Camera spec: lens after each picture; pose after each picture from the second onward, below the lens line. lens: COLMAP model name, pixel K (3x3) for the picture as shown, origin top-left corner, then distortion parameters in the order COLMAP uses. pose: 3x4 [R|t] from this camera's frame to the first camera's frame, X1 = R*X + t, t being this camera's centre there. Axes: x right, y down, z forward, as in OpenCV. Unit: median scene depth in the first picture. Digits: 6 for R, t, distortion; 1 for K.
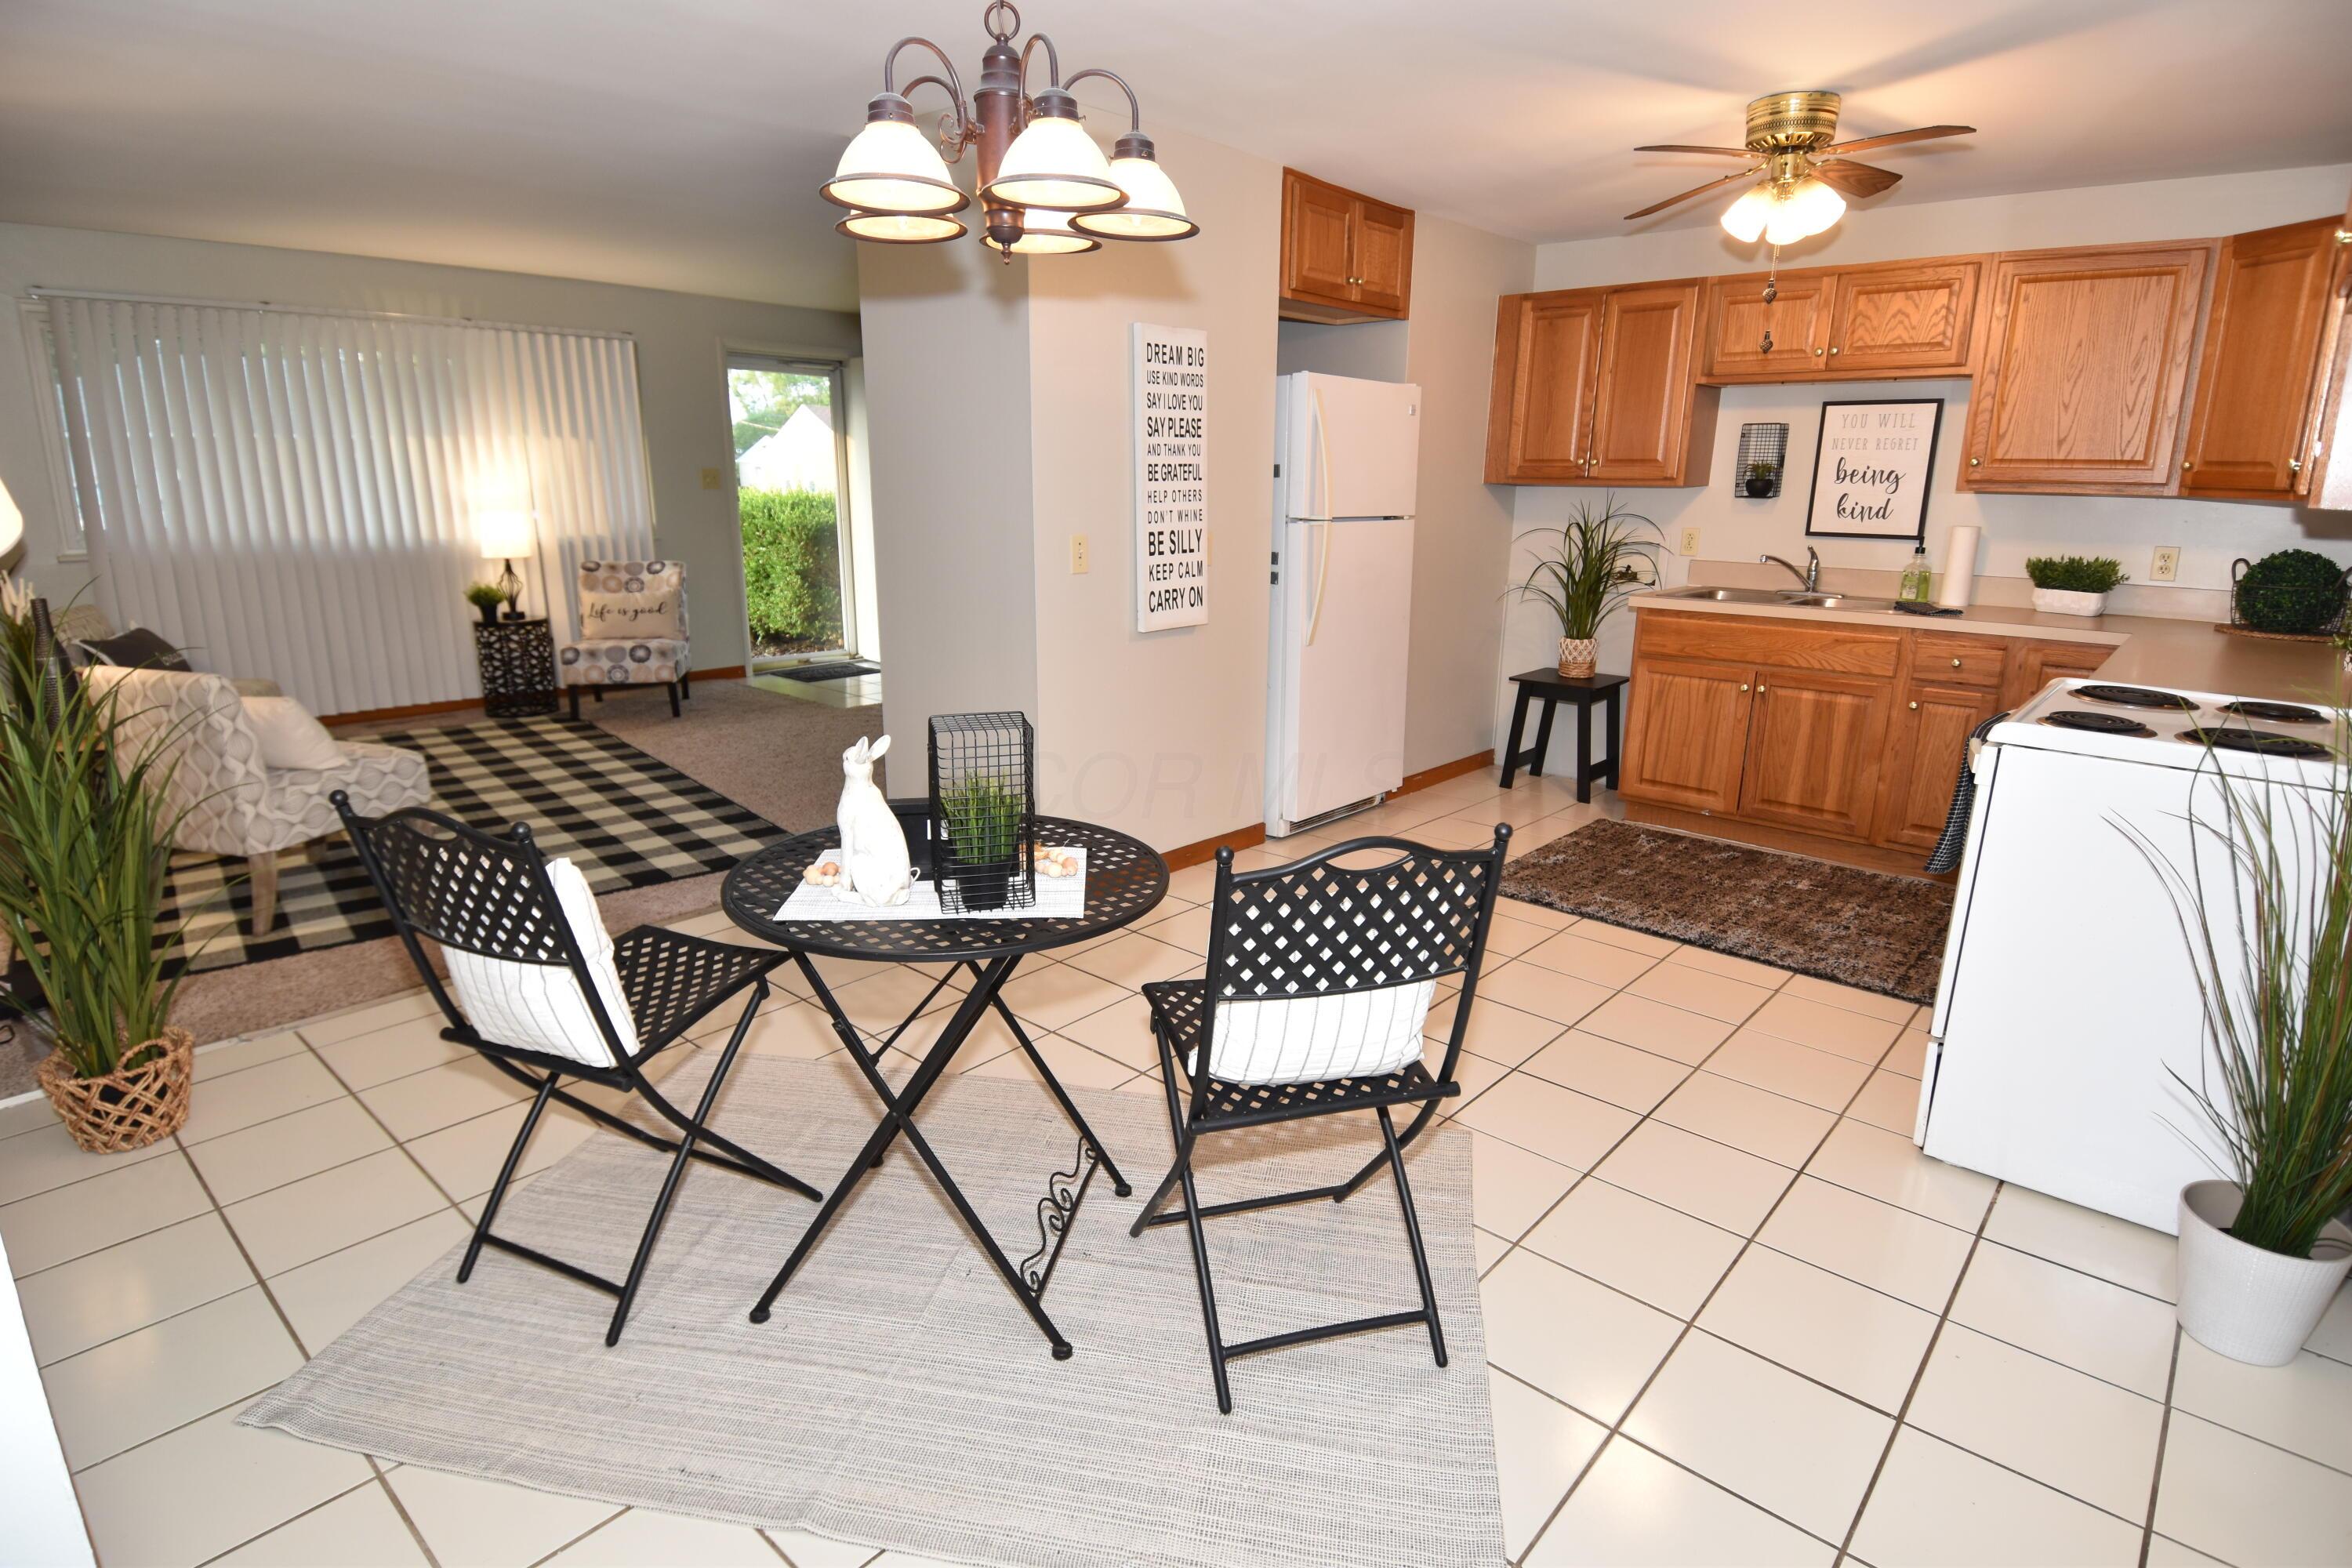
lens RADIAL K [[1220.0, 0, 1176.0], [0, 1220.0, 784.0], [0, 0, 1]] dist [0.046924, -0.053149]
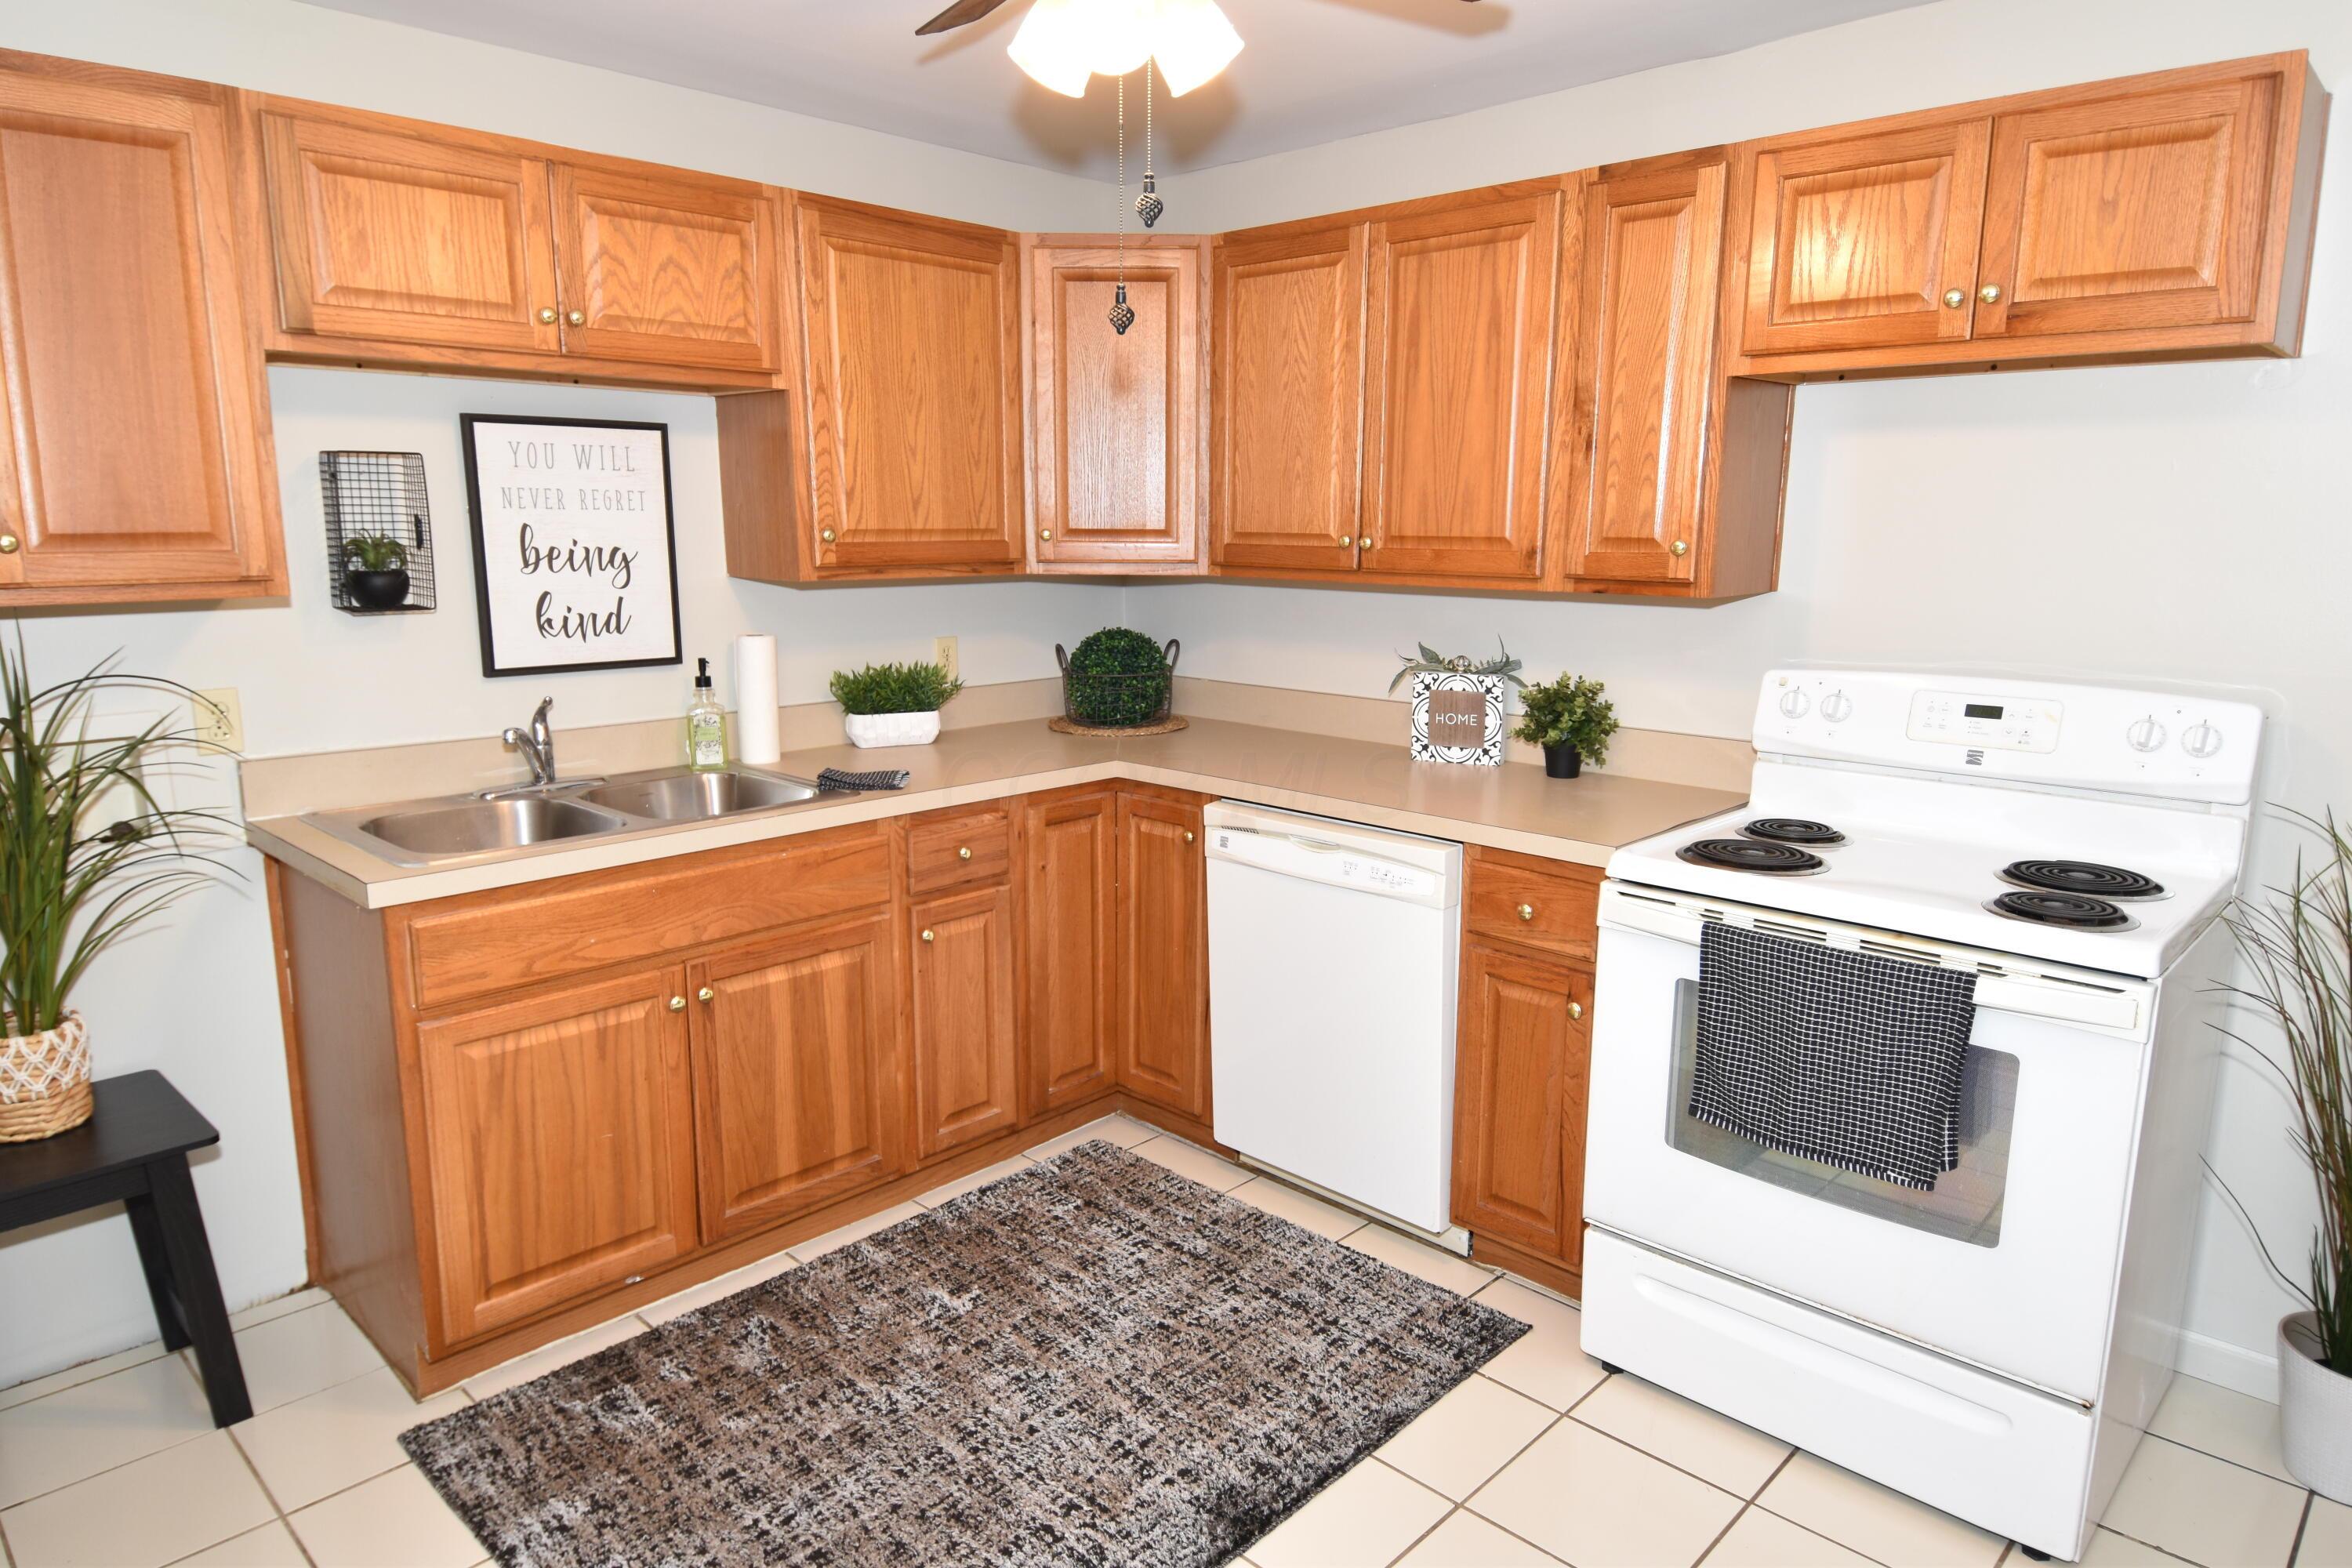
lens RADIAL K [[1415.2, 0, 1176.0], [0, 1415.2, 784.0], [0, 0, 1]] dist [0.044497, -0.052793]
pose [[0.039428, -0.200898, 0.978818, -0.059963], [0.242417, 0.952238, 0.185678, -0.224152], [-0.969371, 0.229961, 0.086245, 0.771006]]
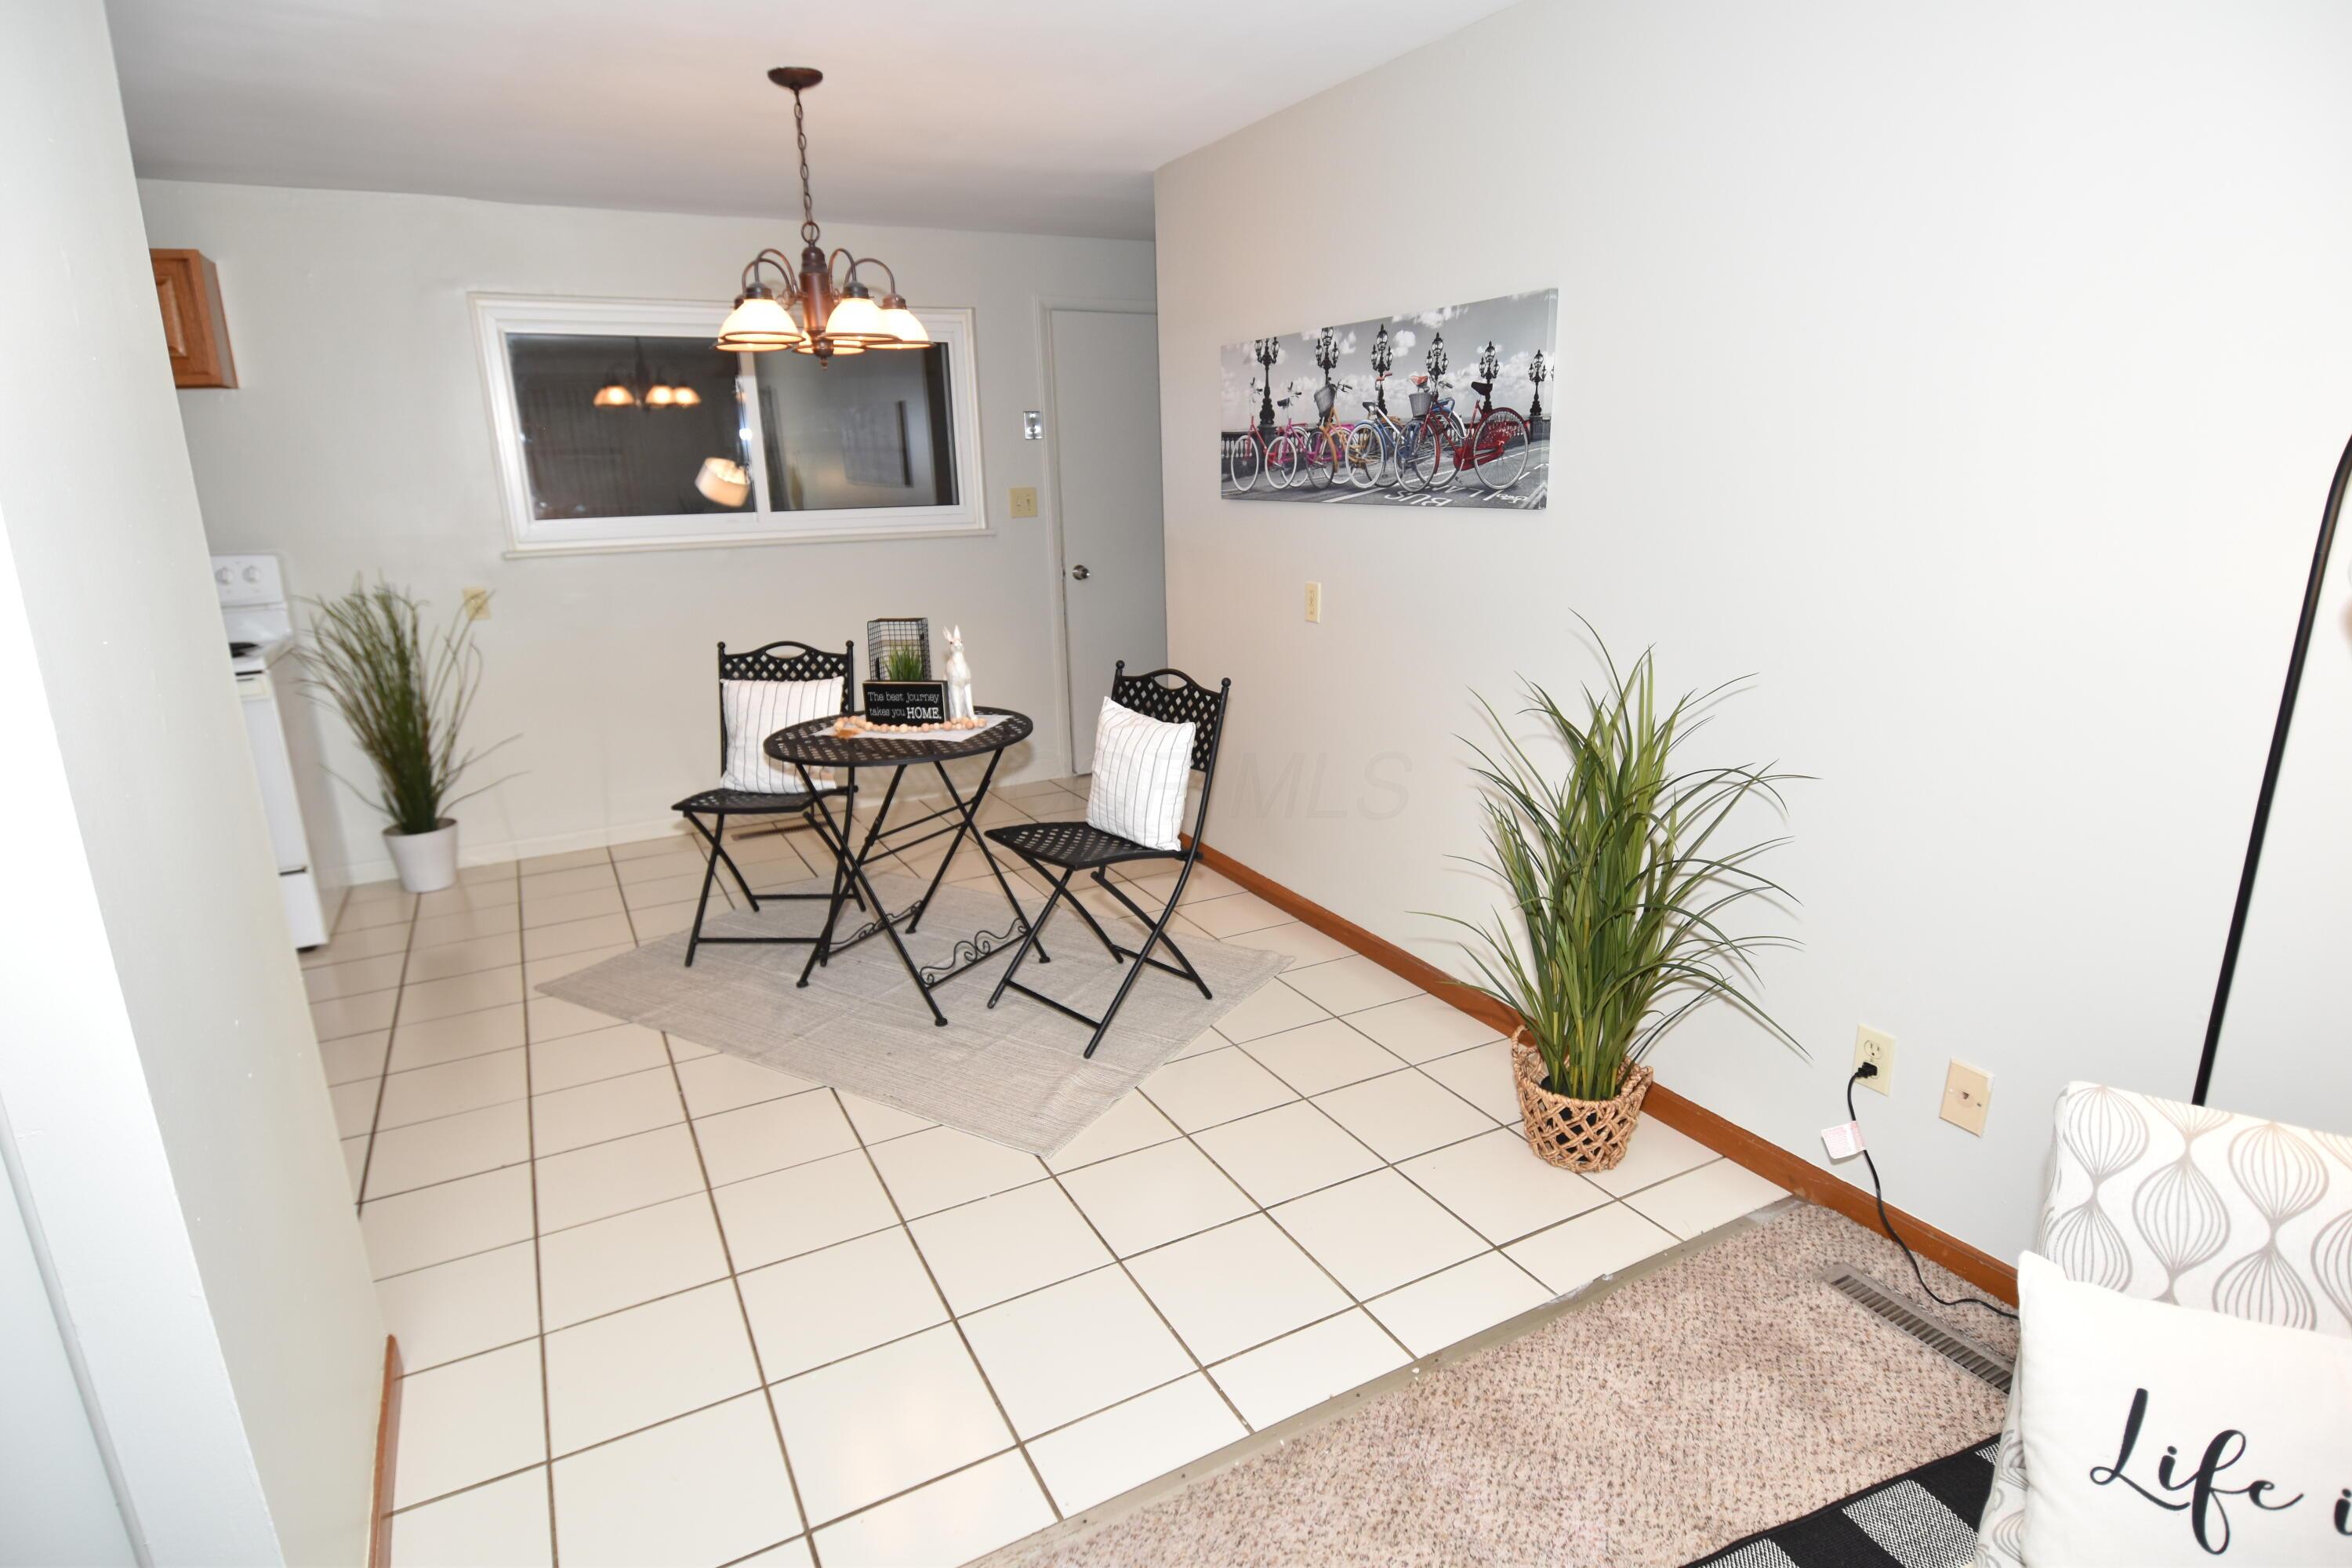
lens RADIAL K [[1220.0, 0, 1176.0], [0, 1220.0, 784.0], [0, 0, 1]] dist [0.046924, -0.053149]
pose [[-0.939070, -0.080195, 0.334240, -0.510475], [0.094294, 0.874993, 0.474865, -0.289373], [-0.330539, 0.477448, -0.814118, 1.051230]]
